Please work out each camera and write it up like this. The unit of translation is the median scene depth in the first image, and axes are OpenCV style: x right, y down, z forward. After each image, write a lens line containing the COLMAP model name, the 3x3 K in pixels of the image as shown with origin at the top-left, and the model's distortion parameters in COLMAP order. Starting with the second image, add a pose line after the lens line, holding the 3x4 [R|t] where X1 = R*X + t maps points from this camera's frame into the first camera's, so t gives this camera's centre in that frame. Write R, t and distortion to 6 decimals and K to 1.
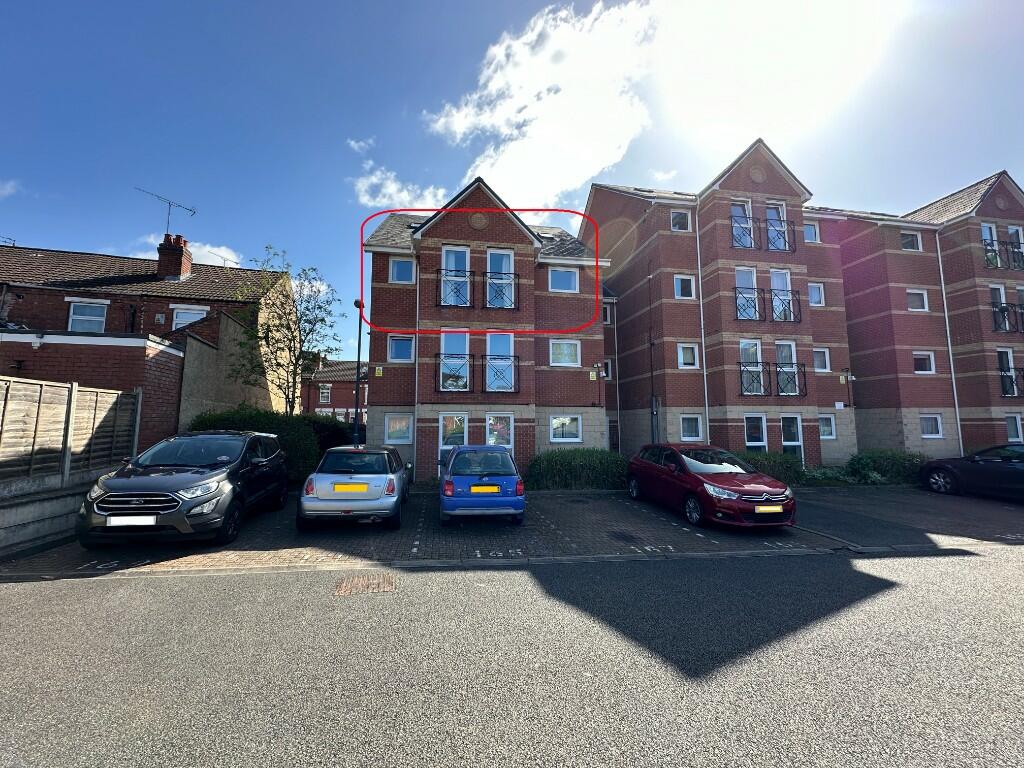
lens RADIAL K [[410.9, 0, 512.0], [0, 410.9, 384.0], [0, 0, 1]] dist [-0.002197, -0.000041]
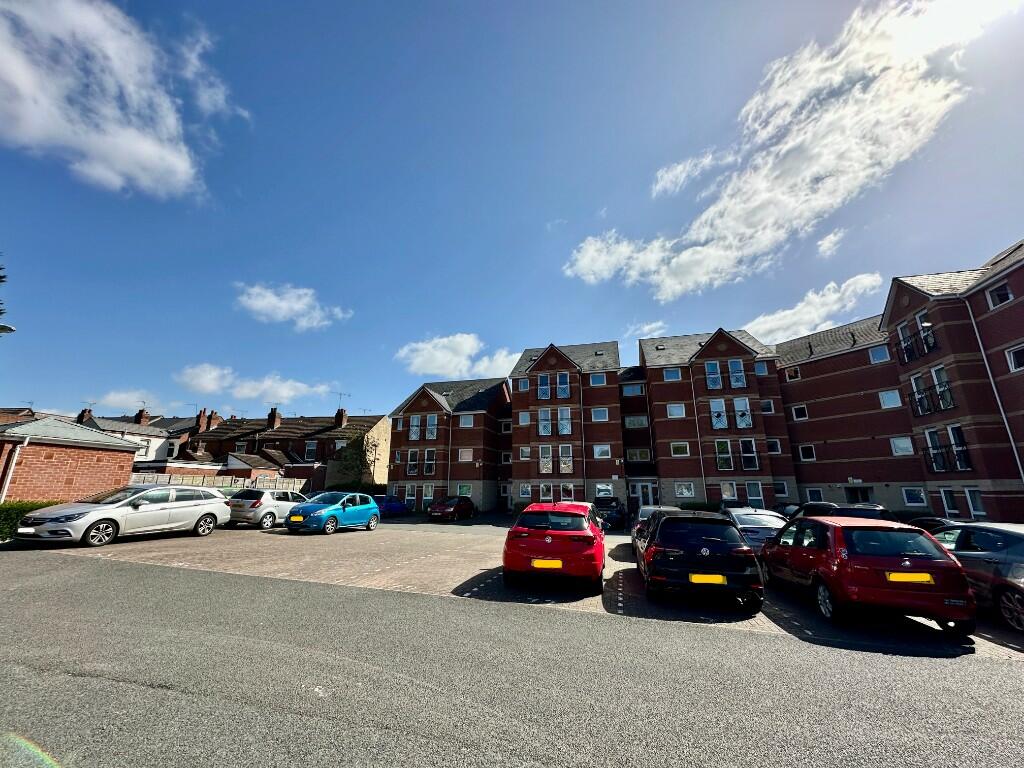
lens RADIAL K [[406.0, 0, 513.0], [0, 406.0, 384.1], [0, 0, 1]] dist [-0.002103, 0.000246]
pose [[0.912425, -0.103067, -0.396053, 1.270417], [0.042394, 0.986365, -0.159020, -0.094351], [0.407043, 0.128304, 0.904353, -0.919794]]
